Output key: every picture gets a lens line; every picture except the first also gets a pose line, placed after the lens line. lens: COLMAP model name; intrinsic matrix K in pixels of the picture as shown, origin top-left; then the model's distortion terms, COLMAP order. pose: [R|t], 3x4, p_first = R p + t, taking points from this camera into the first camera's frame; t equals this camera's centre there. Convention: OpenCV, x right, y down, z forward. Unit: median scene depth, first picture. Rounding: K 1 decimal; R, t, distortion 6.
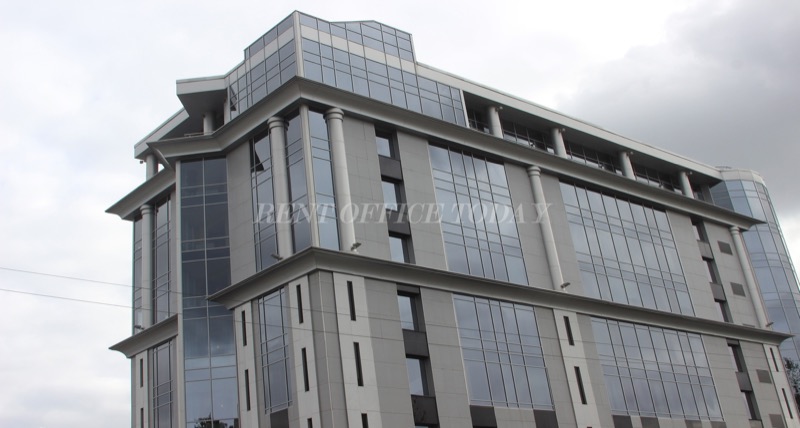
lens RADIAL K [[905.1, 0, 400.0], [0, 905.1, 214.0], [0, 0, 1]] dist [0.008575, 0.008074]
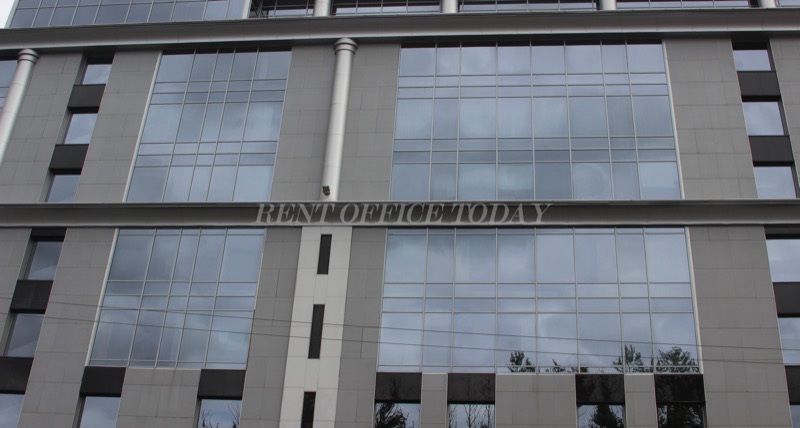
lens RADIAL K [[894.4, 0, 400.5], [0, 894.4, 192.8], [0, 0, 1]] dist [-0.039017, -0.003123]
pose [[0.715933, -0.191170, -0.671487, 0.641596], [0.174238, 0.980273, -0.093310, 0.144434], [0.676078, -0.050194, 0.735118, 0.496411]]
